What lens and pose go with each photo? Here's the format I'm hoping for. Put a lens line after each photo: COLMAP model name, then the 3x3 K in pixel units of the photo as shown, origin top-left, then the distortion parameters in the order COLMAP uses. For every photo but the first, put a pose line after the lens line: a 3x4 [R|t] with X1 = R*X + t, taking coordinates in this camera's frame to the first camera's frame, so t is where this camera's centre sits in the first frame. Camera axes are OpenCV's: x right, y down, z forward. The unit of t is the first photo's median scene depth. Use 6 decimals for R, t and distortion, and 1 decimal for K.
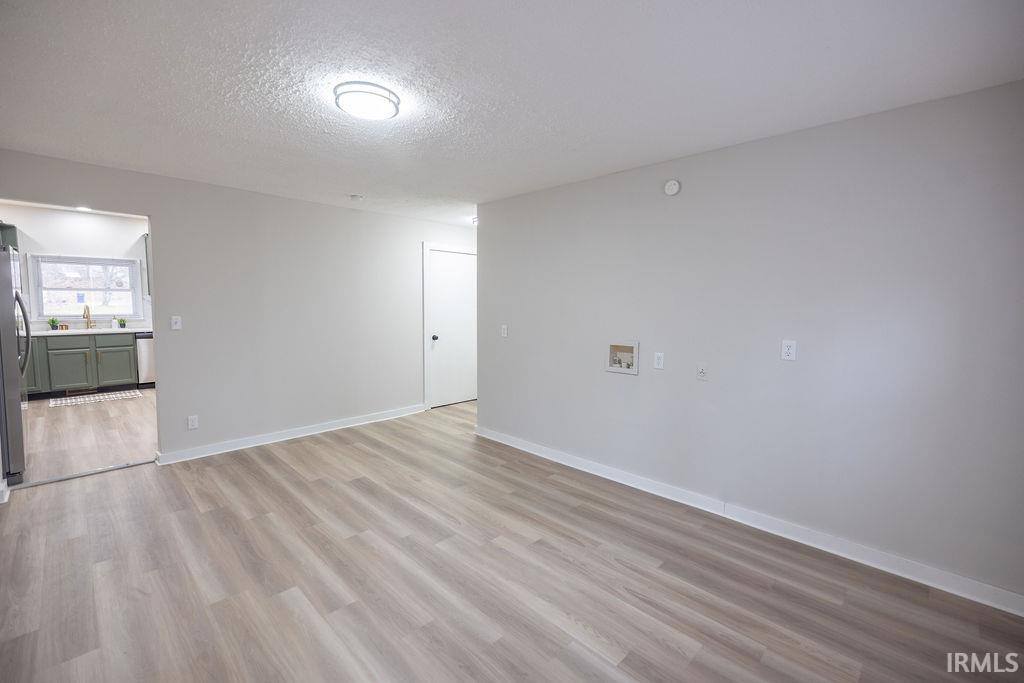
lens RADIAL K [[440.2, 0, 512.0], [0, 440.2, 341.5], [0, 0, 1]] dist [0.001528, 0.000209]
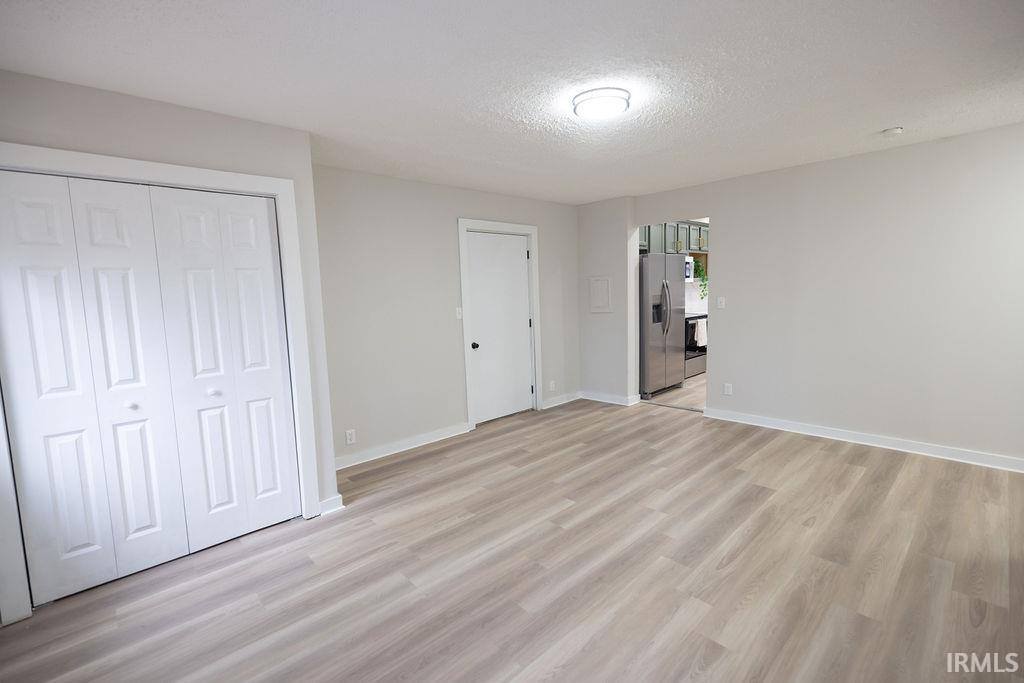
lens RADIAL K [[438.1, 0, 509.6], [0, 438.1, 331.1], [0, 0, 1]] dist [-0.000045, 0.000164]
pose [[-0.030567, 0.080932, -0.996251, 0.571499], [-0.052304, 0.995221, 0.082453, -0.049504], [0.998163, 0.054629, -0.026188, 0.556809]]
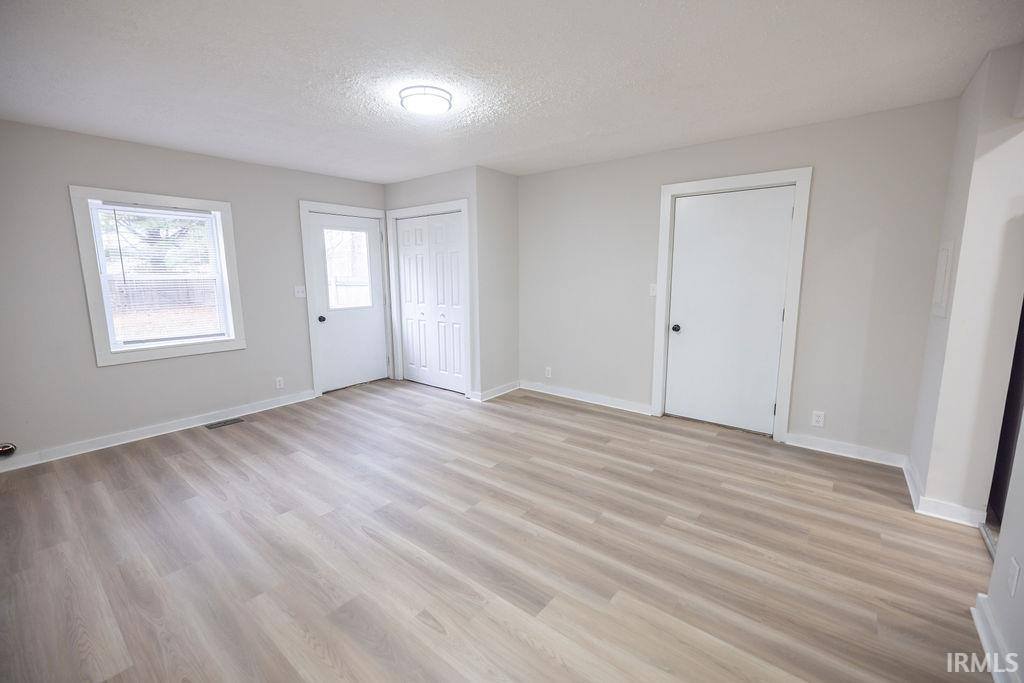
lens RADIAL K [[430.2, 0, 541.1], [0, 430.2, 331.5], [0, 0, 1]] dist [0.001304, 0.000059]
pose [[-0.987655, 0.018634, -0.155532, -0.307673], [-0.017161, 0.974052, 0.225672, -0.148922], [0.155702, 0.225555, -0.961708, 1.601967]]
